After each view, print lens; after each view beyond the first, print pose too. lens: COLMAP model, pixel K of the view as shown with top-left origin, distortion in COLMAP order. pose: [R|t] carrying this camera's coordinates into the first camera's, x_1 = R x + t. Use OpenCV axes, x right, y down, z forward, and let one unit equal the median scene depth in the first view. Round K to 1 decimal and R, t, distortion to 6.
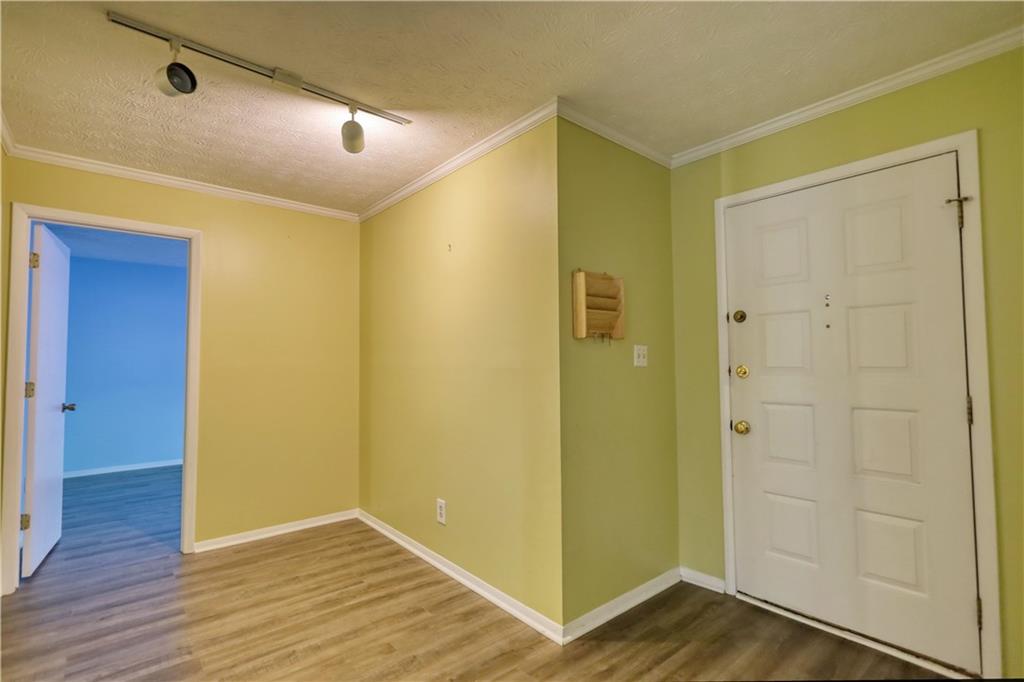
lens RADIAL K [[479.9, 0, 513.0], [0, 479.9, 341.9], [0, 0, 1]] dist [0.001945, 0.000216]
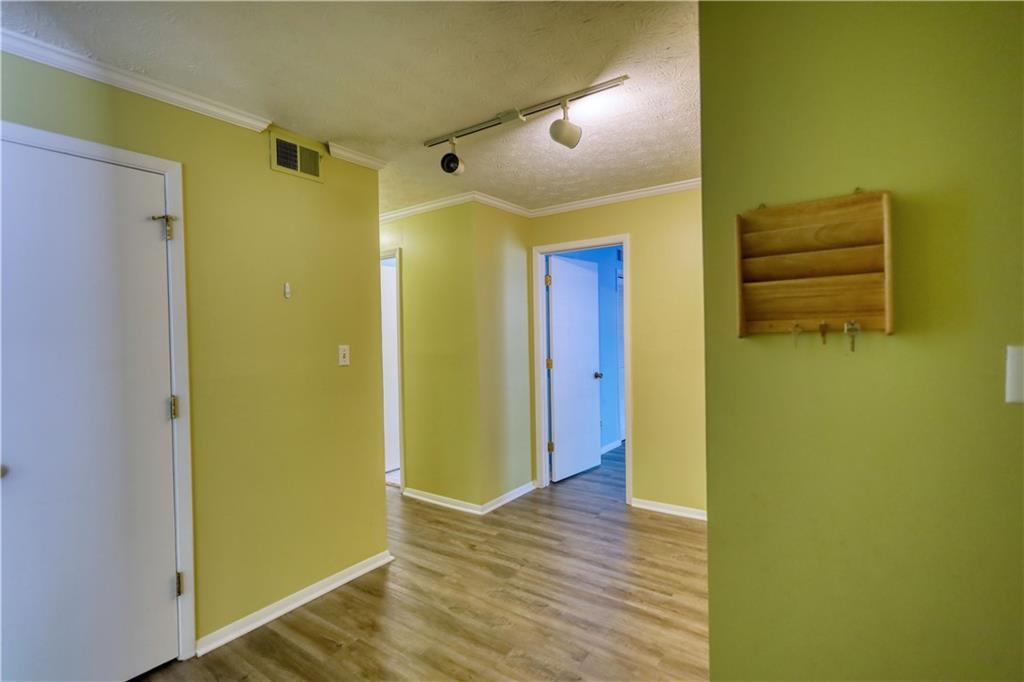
lens RADIAL K [[479.9, 0, 513.0], [0, 479.9, 341.9], [0, 0, 1]] dist [0.001945, 0.000216]
pose [[0.255752, 0.013909, -0.966642, 0.552046], [0.055594, 0.998030, 0.029070, -0.030943], [0.965143, -0.061174, 0.254475, 0.565053]]
